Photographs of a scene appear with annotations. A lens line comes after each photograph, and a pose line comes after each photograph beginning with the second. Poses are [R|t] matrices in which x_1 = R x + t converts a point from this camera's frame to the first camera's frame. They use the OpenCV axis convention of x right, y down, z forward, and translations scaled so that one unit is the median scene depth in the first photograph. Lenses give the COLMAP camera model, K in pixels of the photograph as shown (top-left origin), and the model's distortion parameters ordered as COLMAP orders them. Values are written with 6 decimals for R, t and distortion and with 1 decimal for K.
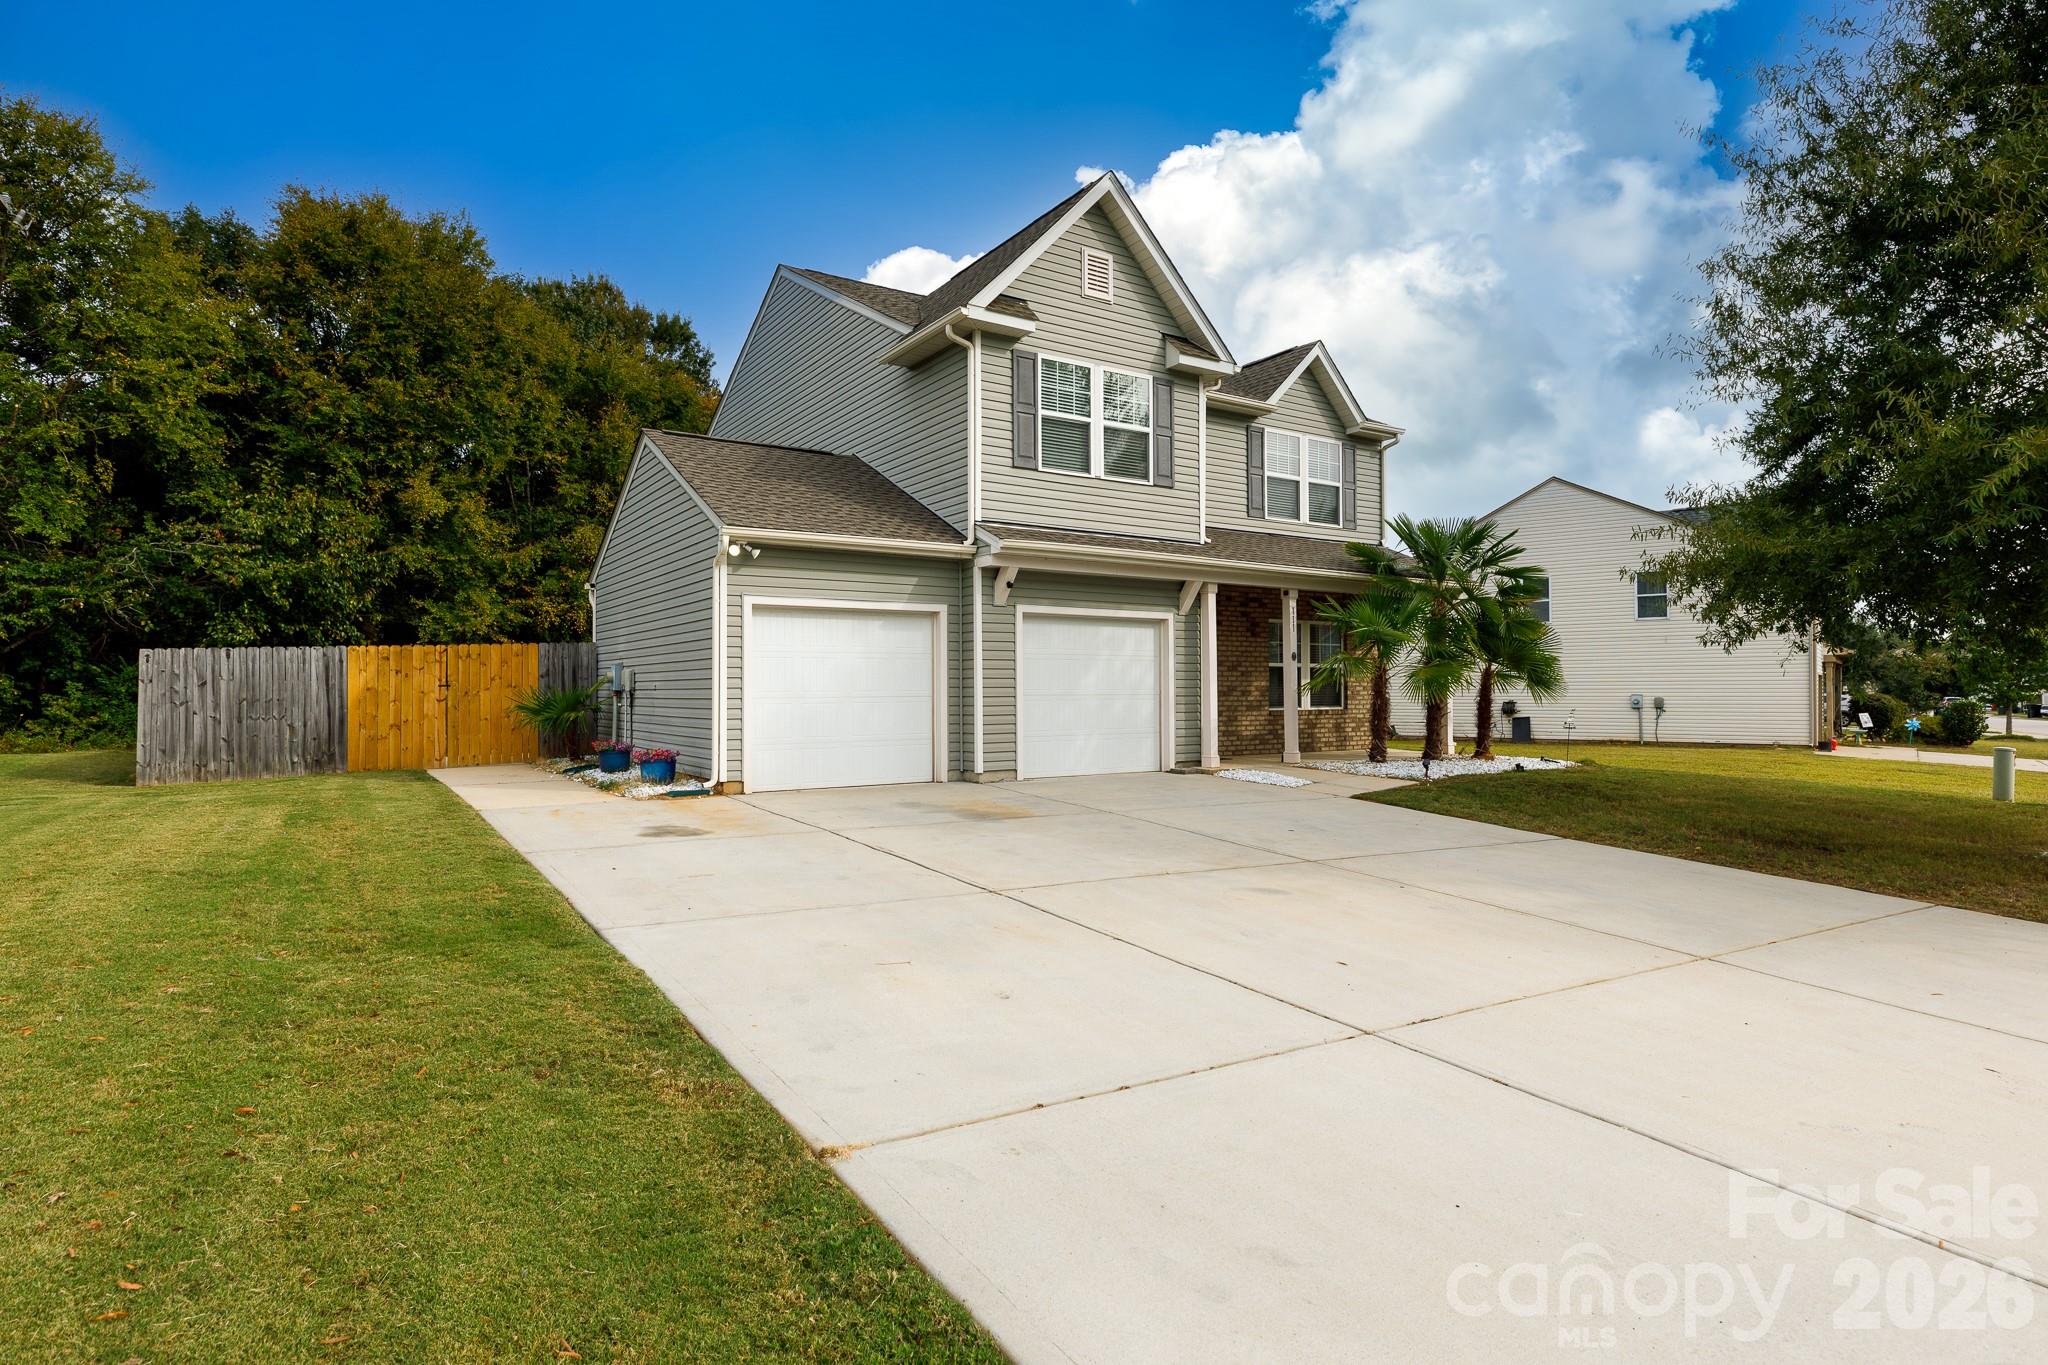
lens RADIAL K [[1163.9, 0, 1010.3], [0, 1163.9, 661.8], [0, 0, 1]] dist [-0.004621, -0.002077]
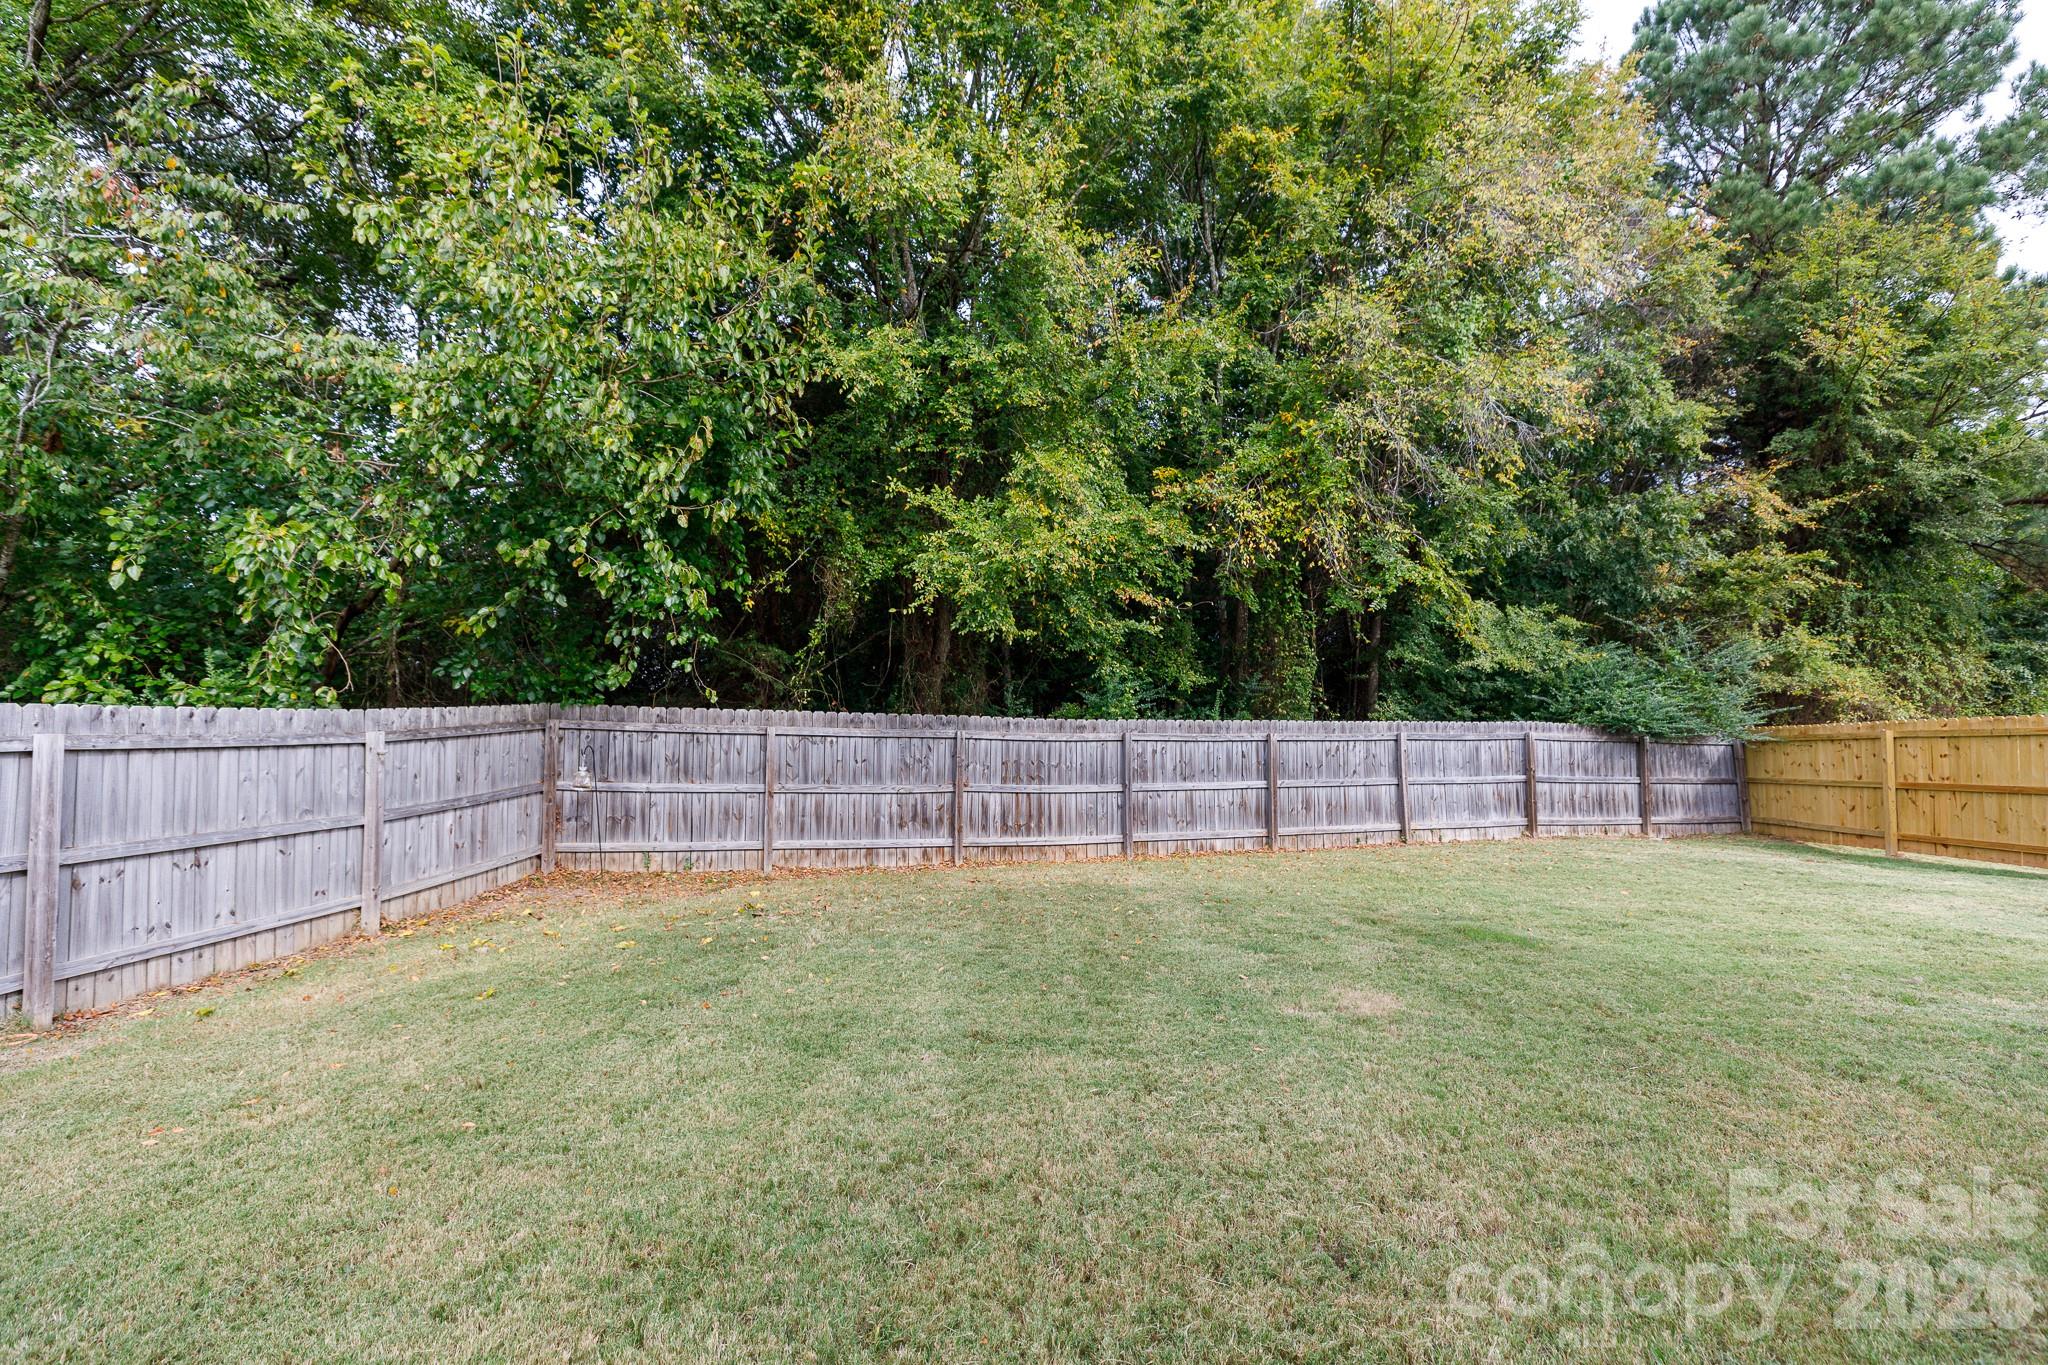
lens RADIAL K [[905.1, 0, 1024.0], [0, 905.1, 682.5], [0, 0, 1]] dist [-0.000088, -0.000041]
pose [[0.804011, -0.022772, -0.594178, -0.304839], [0.009573, 0.999633, -0.025358, 0.014547], [0.594537, 0.014700, 0.803934, 0.769062]]
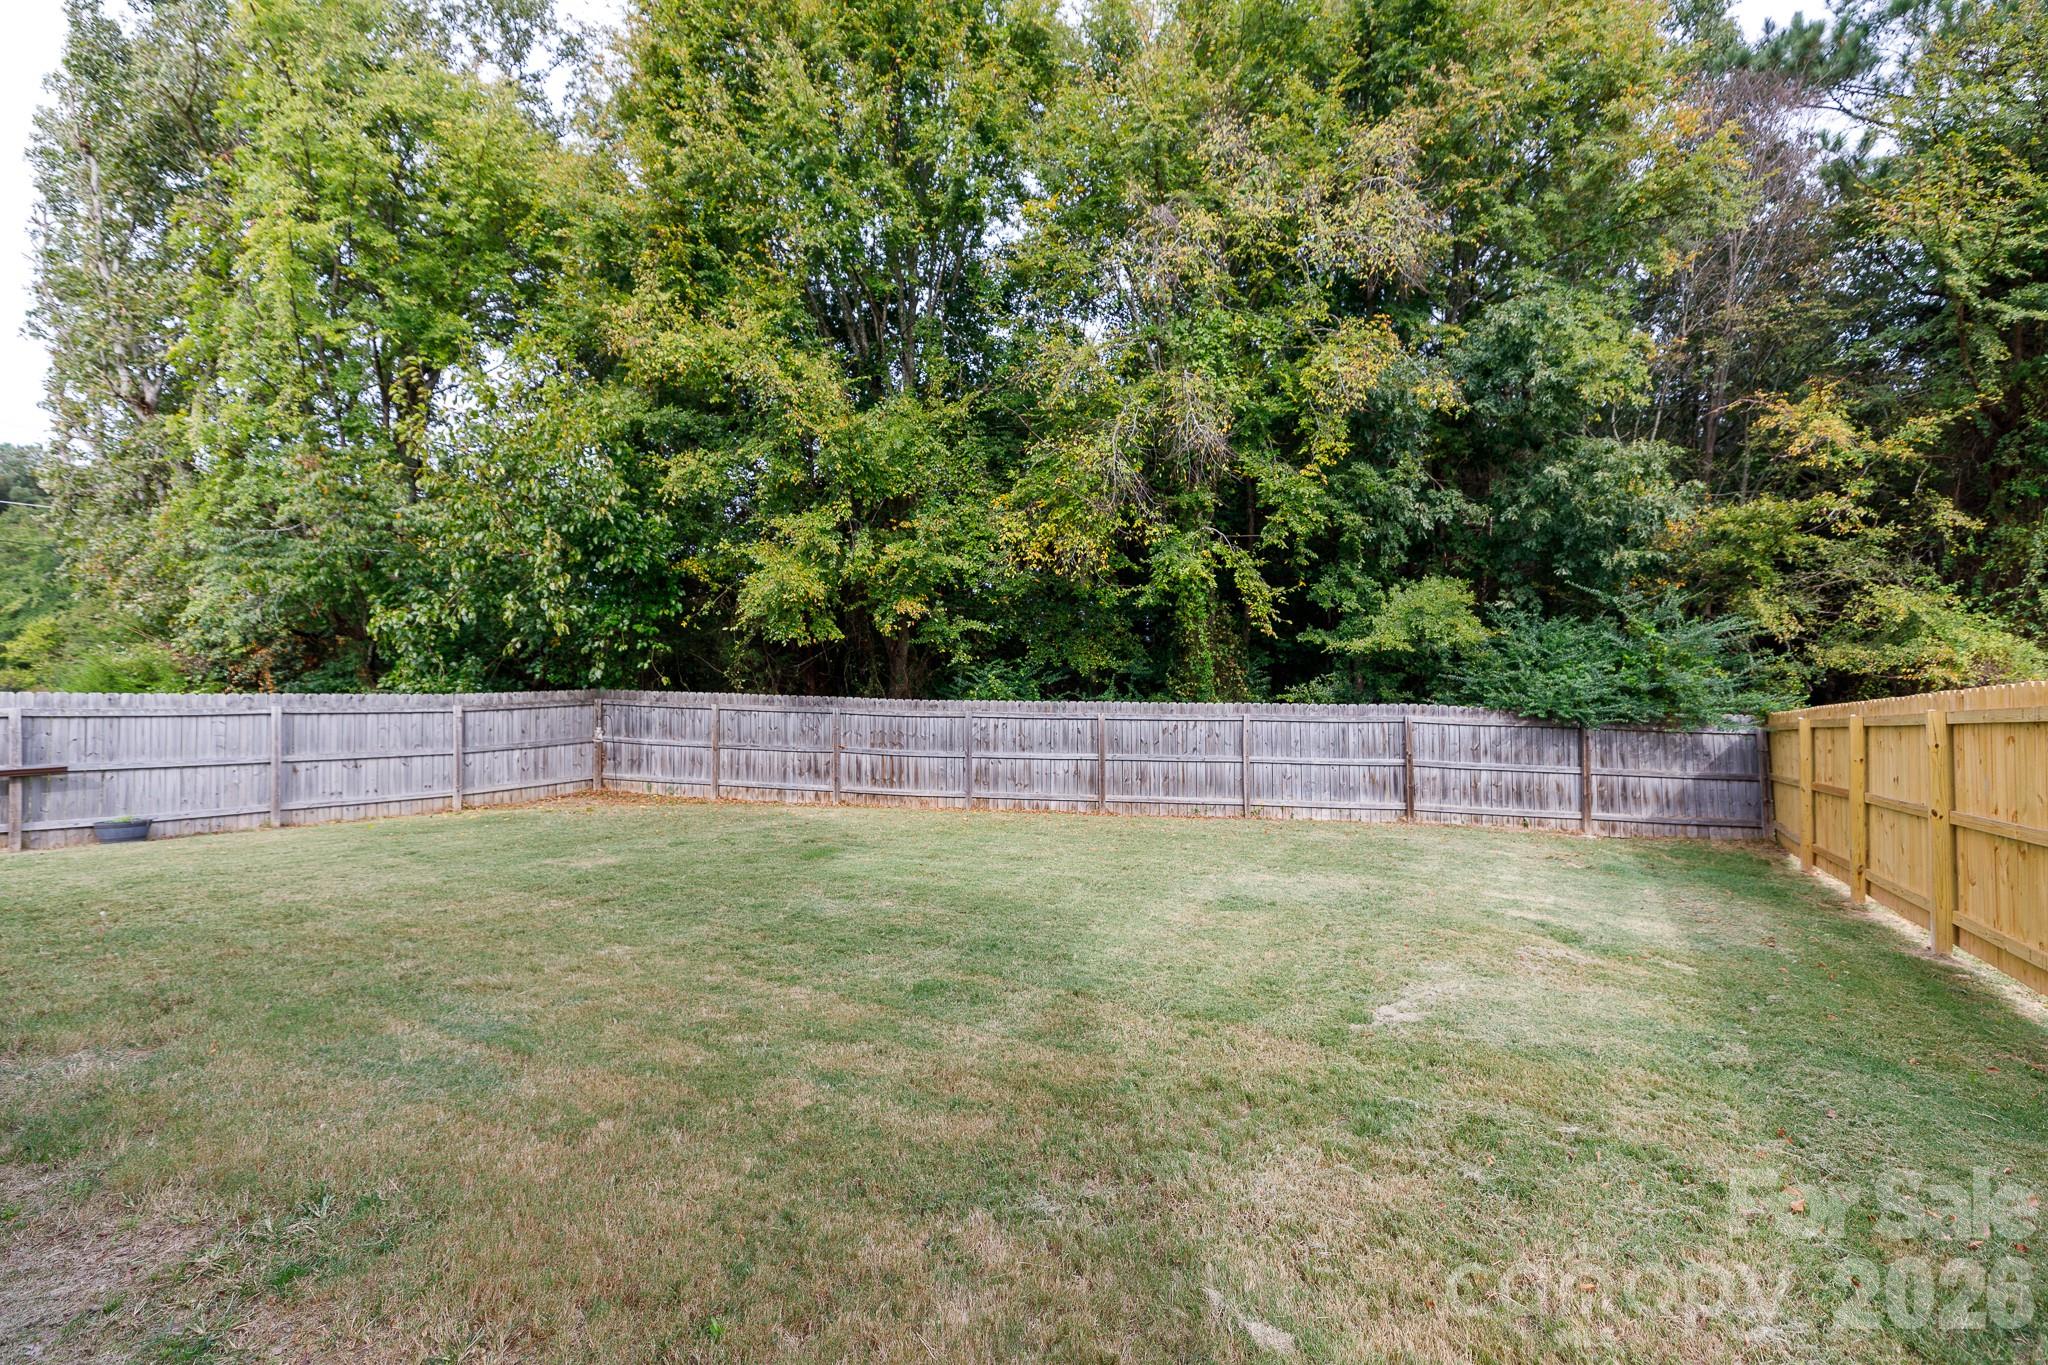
lens RADIAL K [[905.1, 0, 1024.0], [0, 905.1, 682.5], [0, 0, 1]] dist [-0.000088, -0.000041]
pose [[0.417457, -0.006091, -0.908676, -0.074256], [0.012929, 0.999916, -0.000763, 0.012392], [0.908605, -0.011430, 0.417501, 0.912718]]
